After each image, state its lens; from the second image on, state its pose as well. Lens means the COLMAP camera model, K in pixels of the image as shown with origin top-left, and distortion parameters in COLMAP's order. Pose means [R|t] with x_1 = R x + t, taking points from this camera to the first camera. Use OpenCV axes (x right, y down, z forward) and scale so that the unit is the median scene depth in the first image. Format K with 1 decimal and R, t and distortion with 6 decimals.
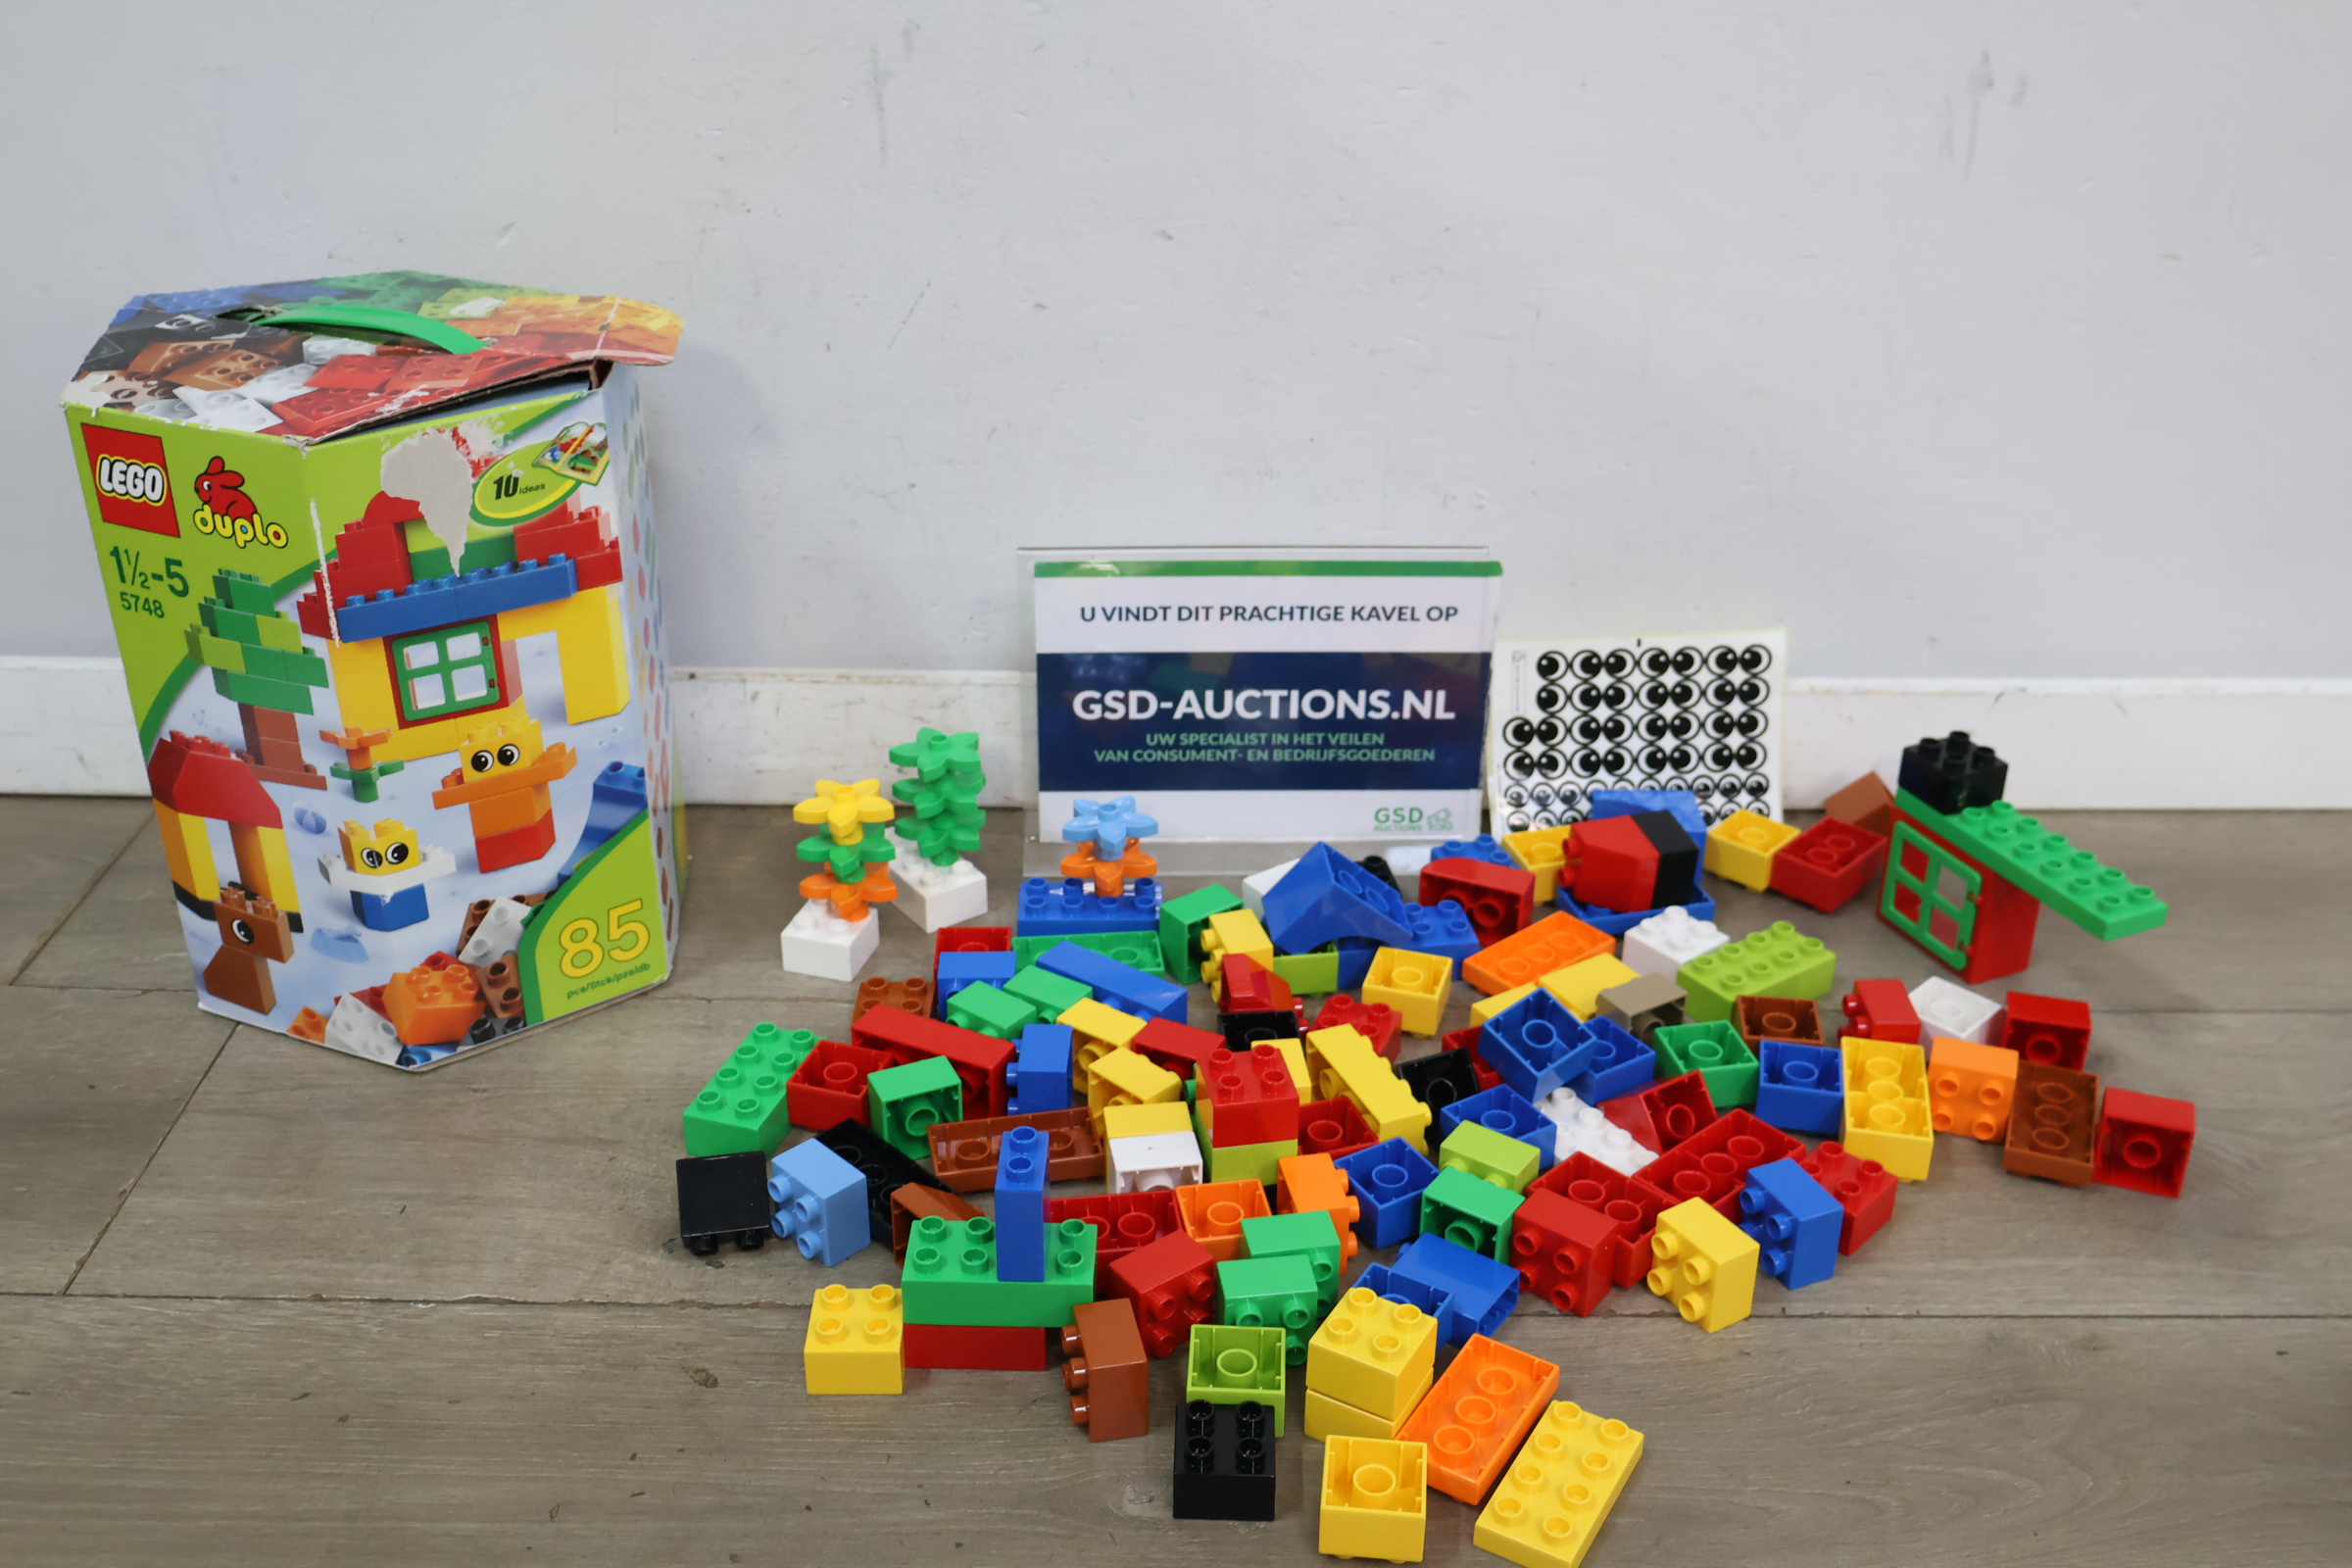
lens RADIAL K [[2346.2, 0, 1177.6], [0, 2346.2, 788.3], [0, 0, 1]] dist [0.012076, 0.000000]
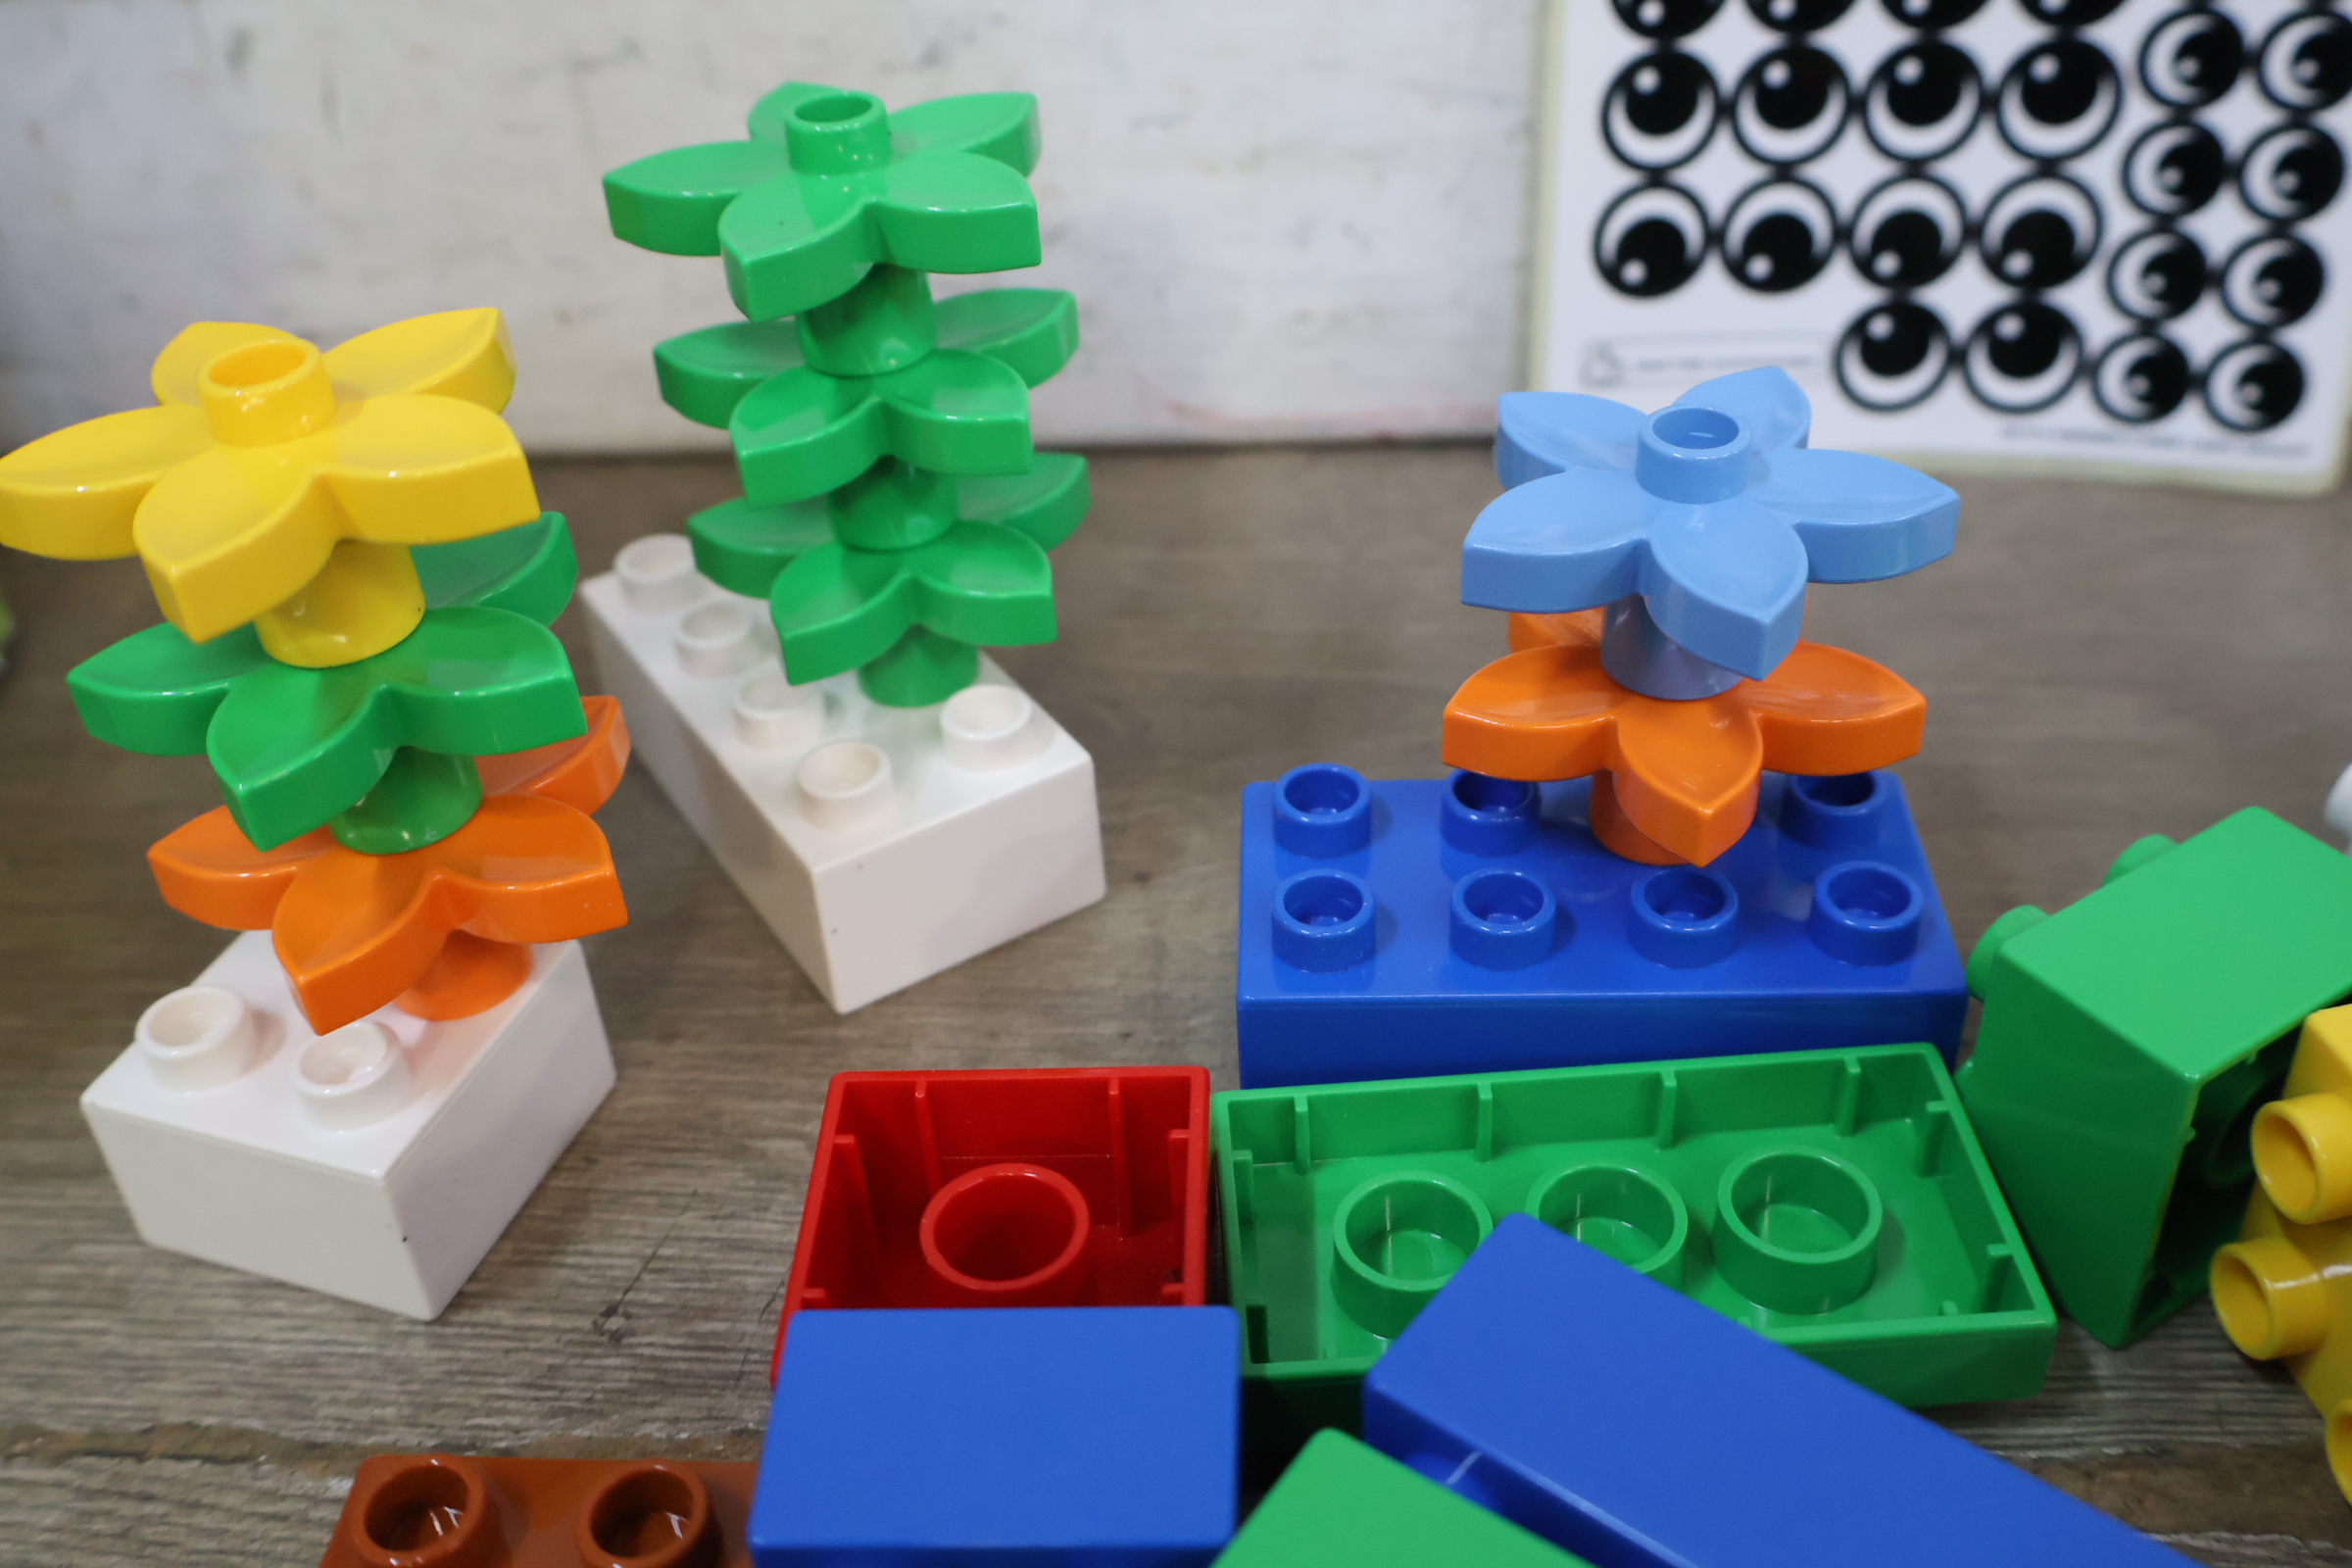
lens RADIAL K [[2346.2, 0, 1166.0], [0, 2346.2, 786.0], [0, 0, 1]] dist [0.012076, 0.000000]
pose [[0.995718, -0.013498, -0.091456, -0.063100], [0.027188, 0.988291, 0.150142, 0.008165], [0.088358, -0.151986, 0.984425, 0.910575]]
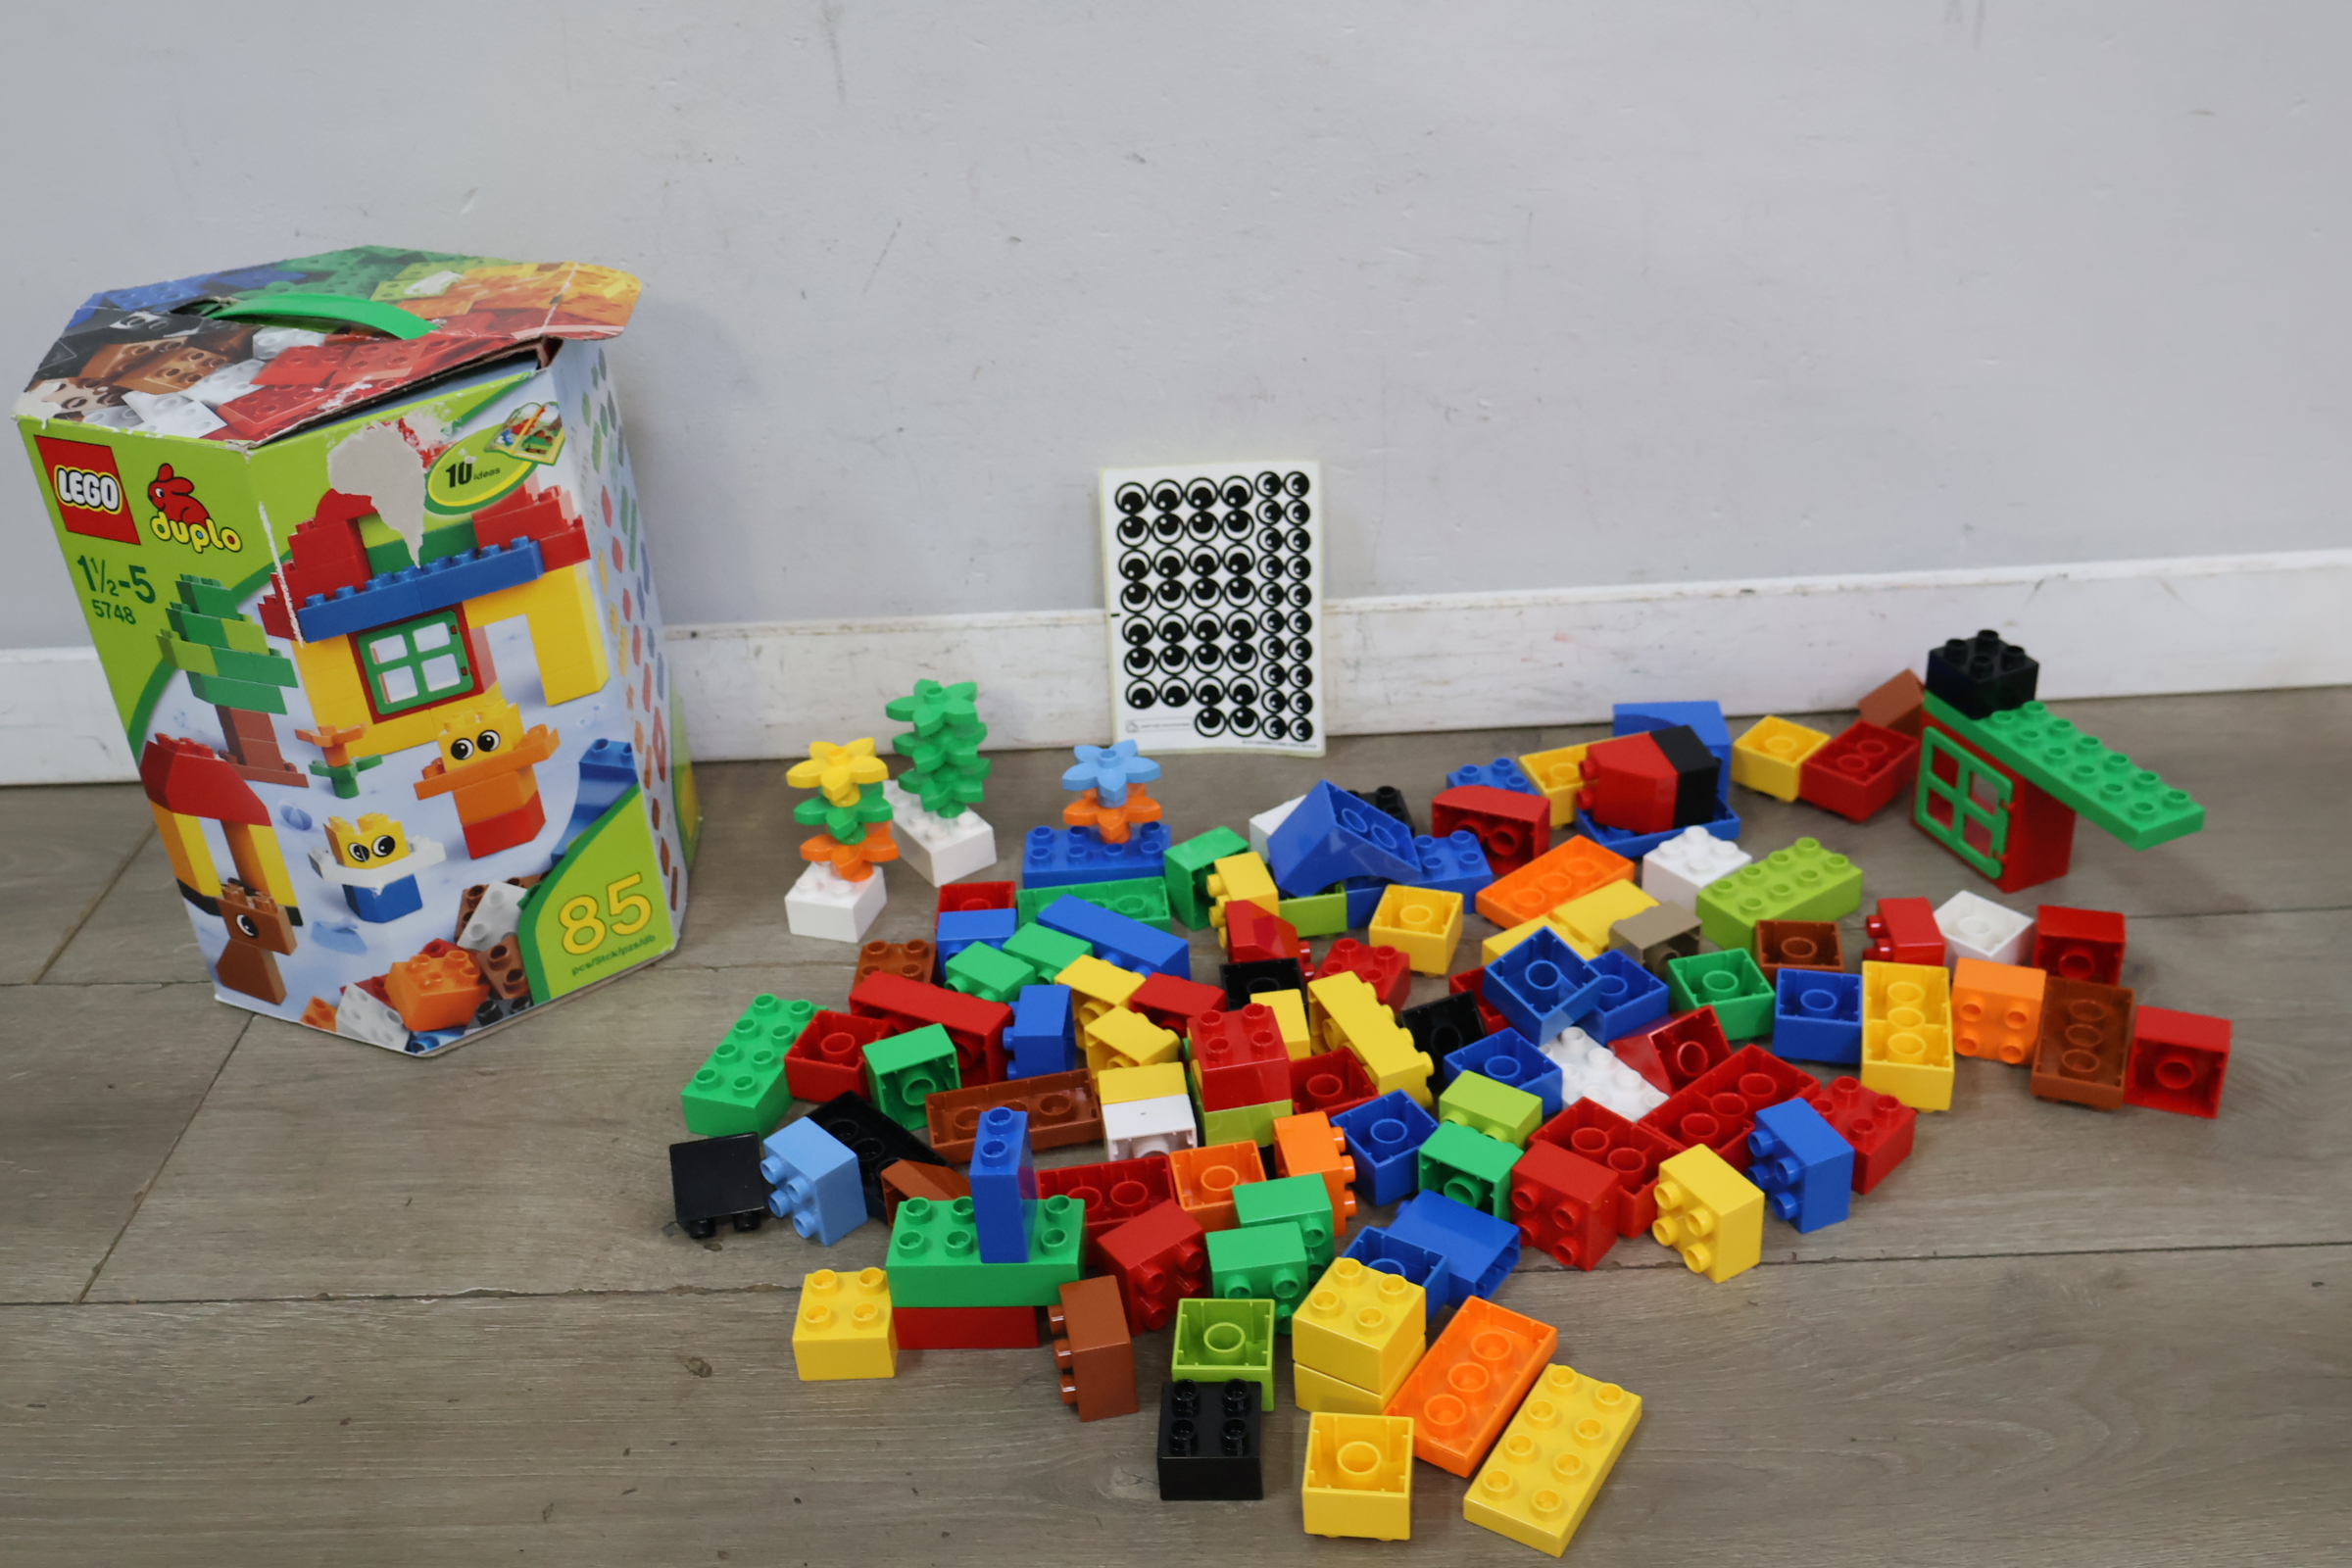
lens RADIAL K [[2346.2, 0, 1177.2], [0, 2346.2, 786.9], [0, 0, 1]] dist [0.012076, 0.000000]
pose [[0.997120, -0.048194, -0.058563, 0.063843], [0.051605, 0.996971, 0.058188, -0.038263], [0.055581, -0.061043, 0.996586, 0.025501]]
